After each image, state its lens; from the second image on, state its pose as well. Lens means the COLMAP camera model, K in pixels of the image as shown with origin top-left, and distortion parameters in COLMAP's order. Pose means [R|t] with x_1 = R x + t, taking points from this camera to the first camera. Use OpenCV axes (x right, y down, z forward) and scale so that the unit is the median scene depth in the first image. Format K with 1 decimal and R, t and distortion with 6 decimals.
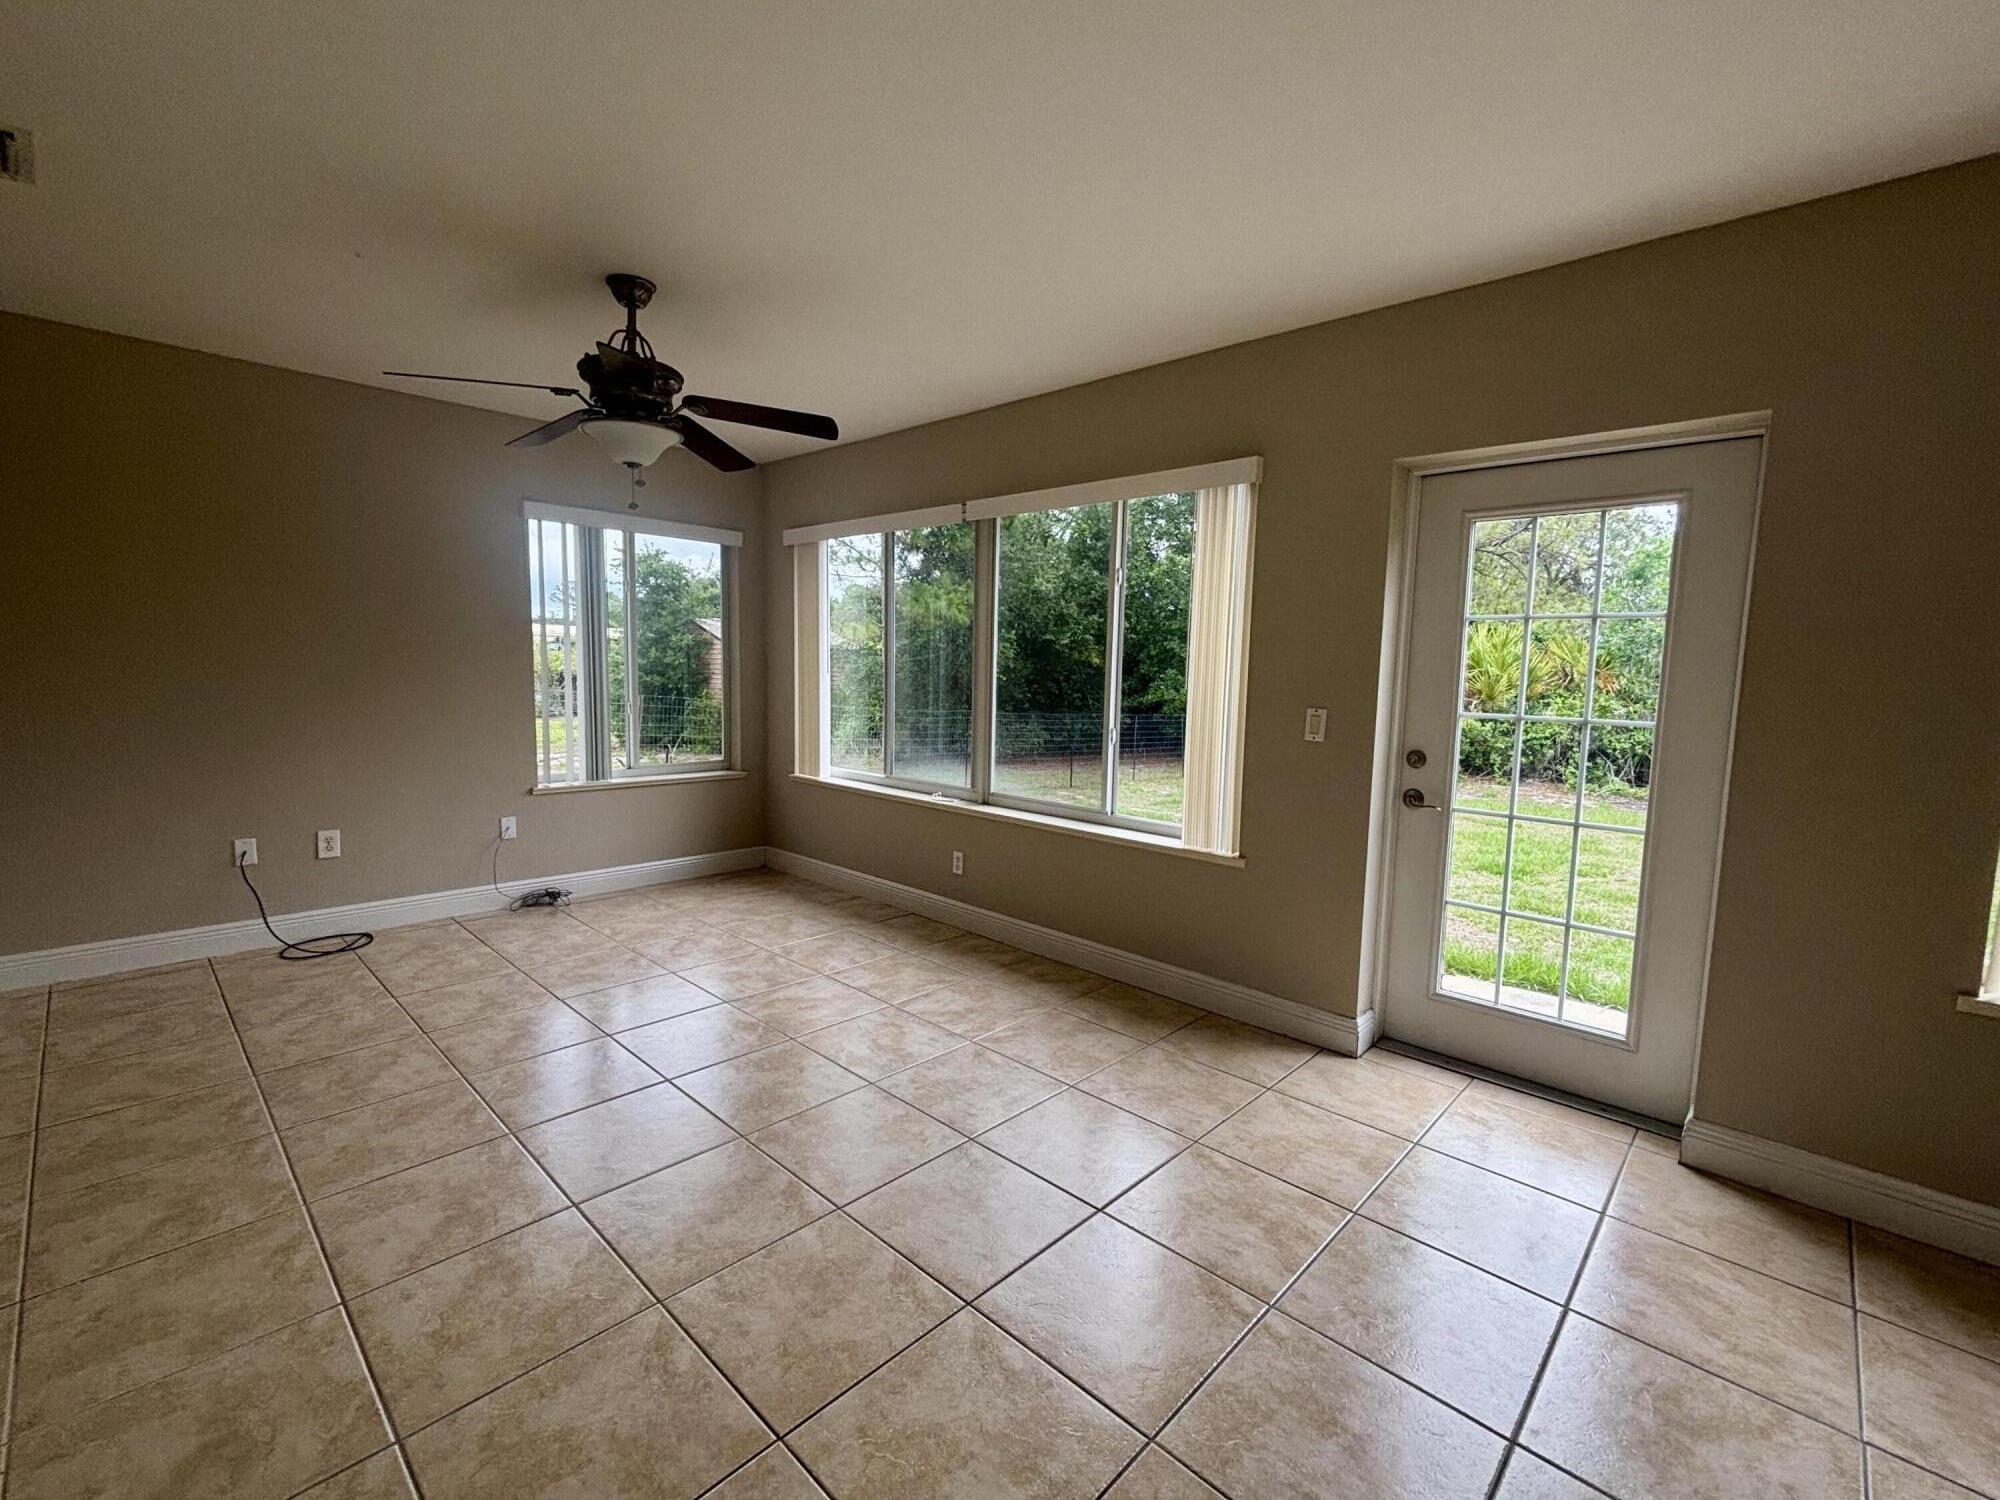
lens RADIAL K [[861.2, 0, 1002.9], [0, 861.2, 749.1], [0, 0, 1]] dist [0.002051, -0.006540]
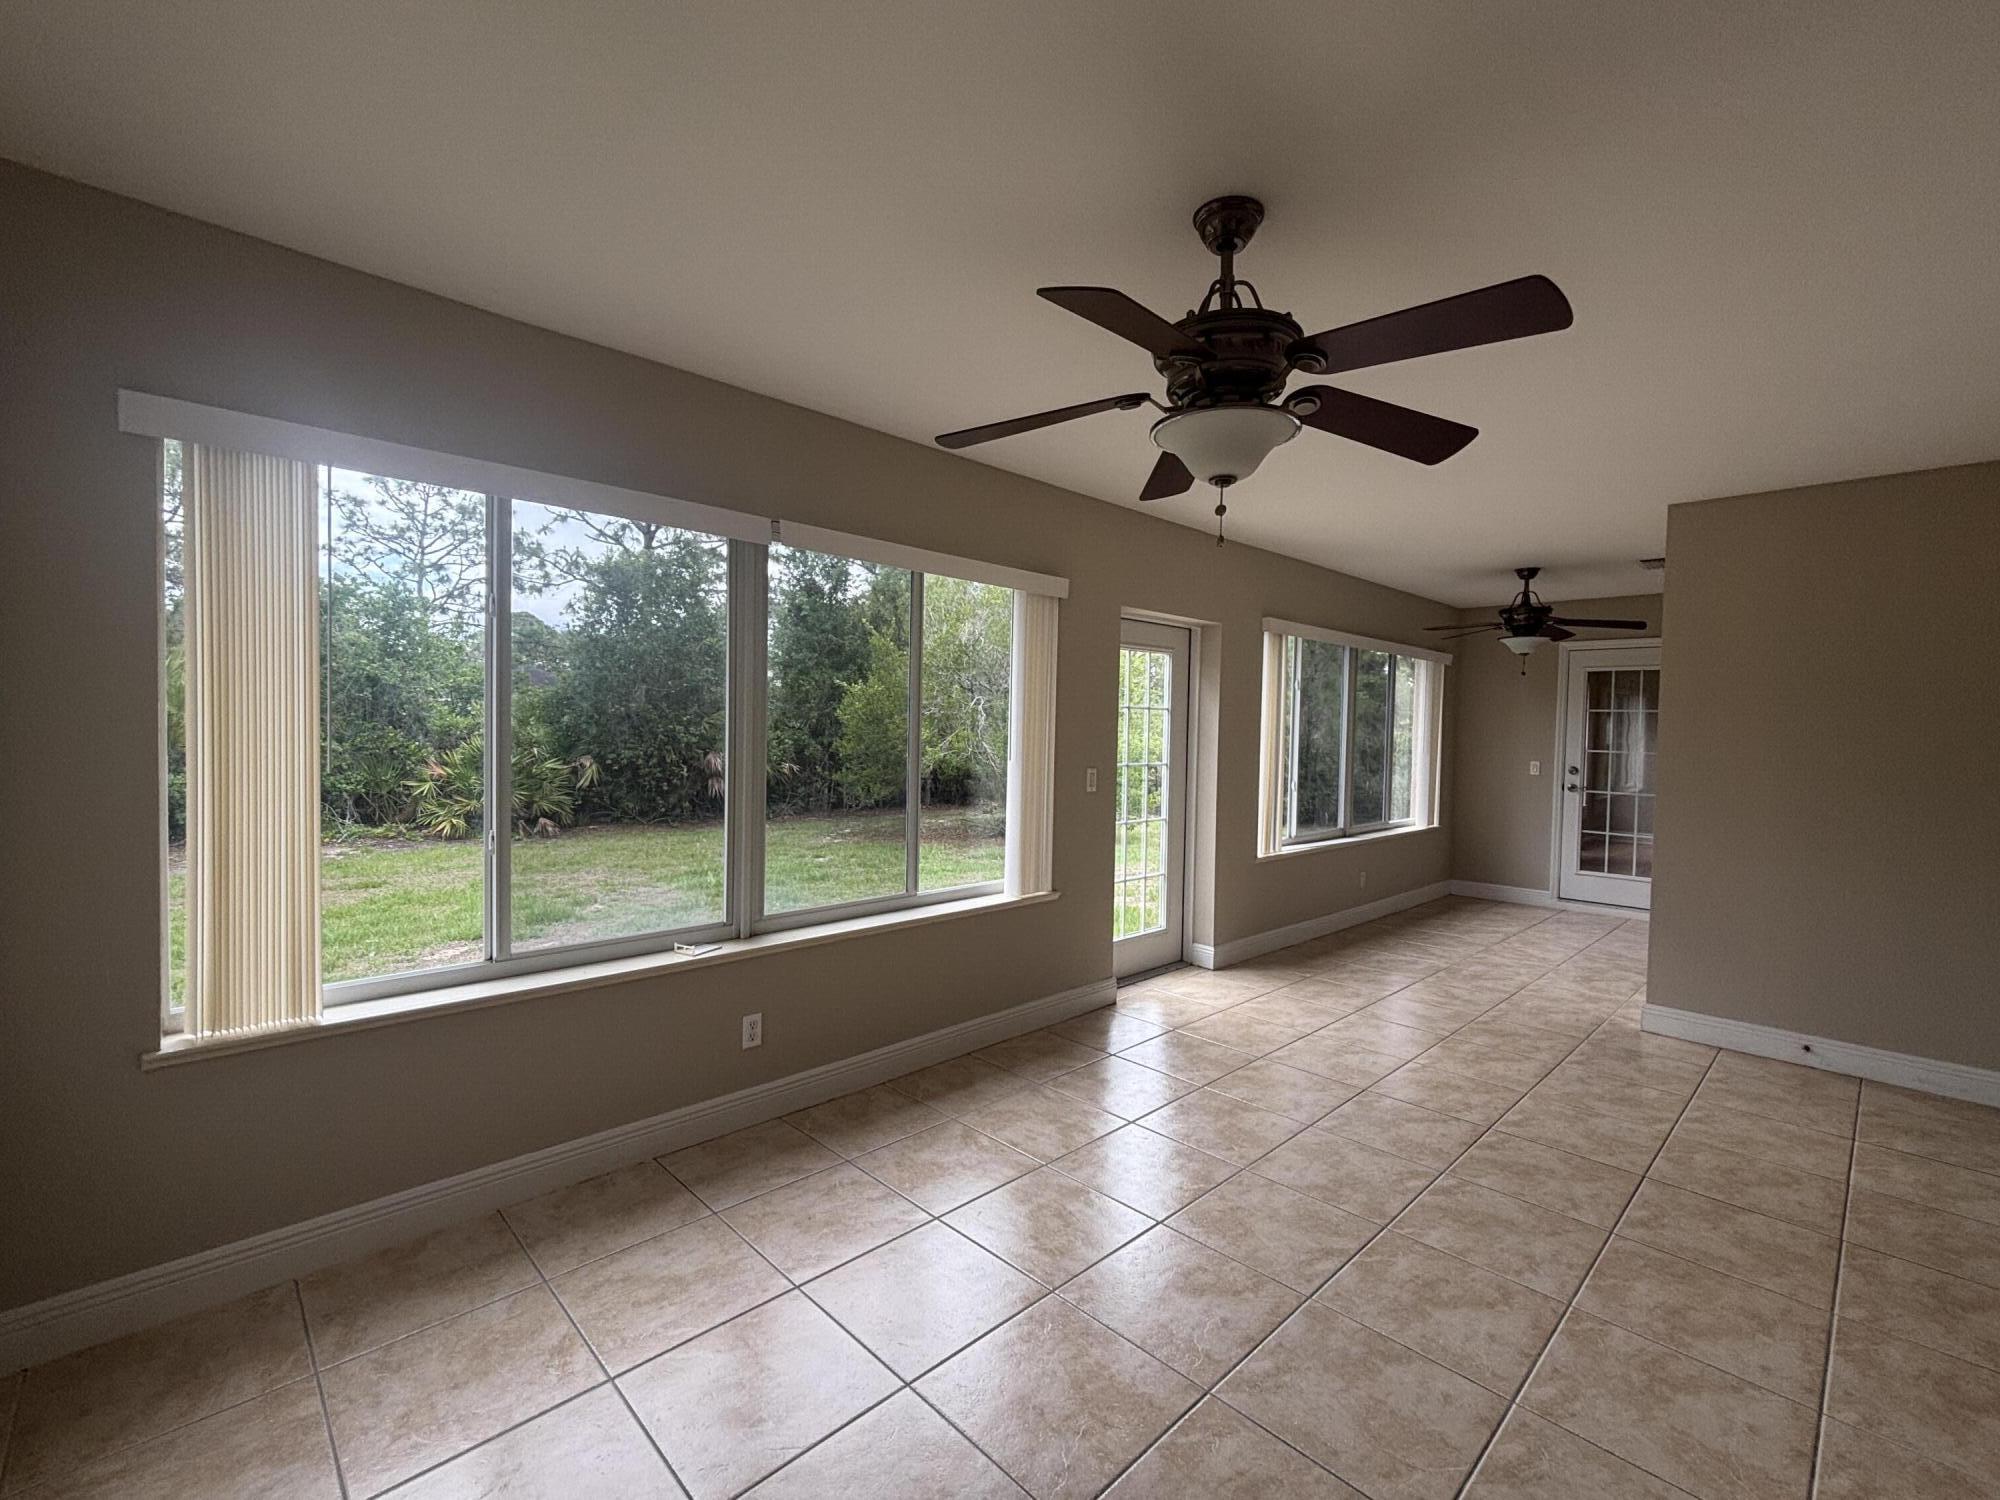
lens RADIAL K [[861.2, 0, 1002.9], [0, 861.2, 749.1], [0, 0, 1]] dist [0.002051, -0.006540]
pose [[0.047782, -0.047193, 0.997742, -0.888662], [0.084099, 0.995527, 0.043060, -0.129474], [-0.995311, 0.081852, 0.051537, 0.920887]]
